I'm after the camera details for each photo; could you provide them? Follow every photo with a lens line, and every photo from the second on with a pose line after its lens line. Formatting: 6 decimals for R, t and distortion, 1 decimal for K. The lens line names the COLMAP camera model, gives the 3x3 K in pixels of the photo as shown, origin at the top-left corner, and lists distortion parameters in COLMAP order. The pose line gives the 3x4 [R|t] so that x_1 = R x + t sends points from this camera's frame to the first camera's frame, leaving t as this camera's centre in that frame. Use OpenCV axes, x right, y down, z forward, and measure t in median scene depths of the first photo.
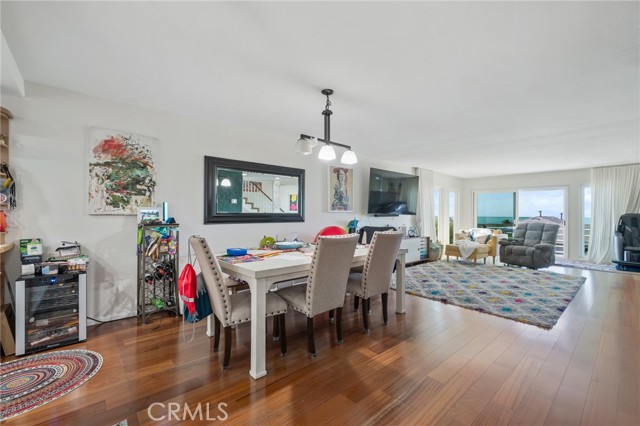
lens RADIAL K [[271.7, 0, 320.0], [0, 271.7, 213.0], [0, 0, 1]] dist [-0.000952, 0.000022]
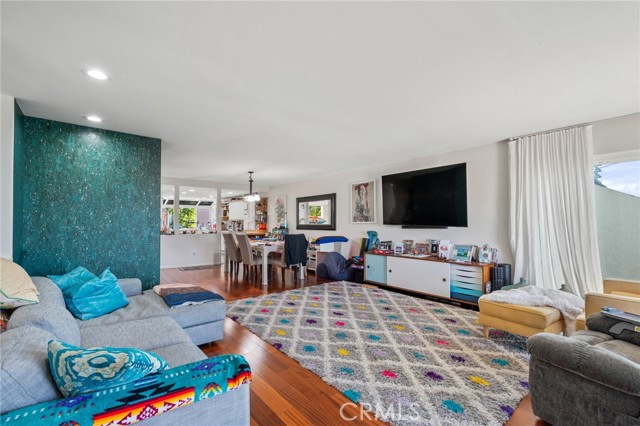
lens RADIAL K [[286.0, 0, 320.0], [0, 286.0, 213.0], [0, 0, 1]] dist [0.002344, 0.000265]
pose [[-0.040488, -0.038919, -0.998422, 1.039971], [0.004264, 0.999225, -0.039124, 0.000002], [0.999171, -0.005842, -0.040290, 0.719782]]
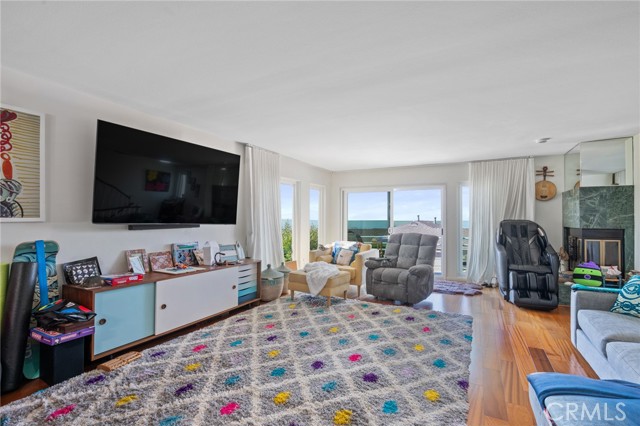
lens RADIAL K [[303.3, 0, 320.0], [0, 303.3, 213.0], [0, 0, 1]] dist [-0.000437, -0.000127]
pose [[0.933658, 0.002013, 0.358159, 0.301271], [0.002121, 0.999936, -0.011148, -0.008617], [-0.358158, 0.011168, 0.933594, 0.359991]]
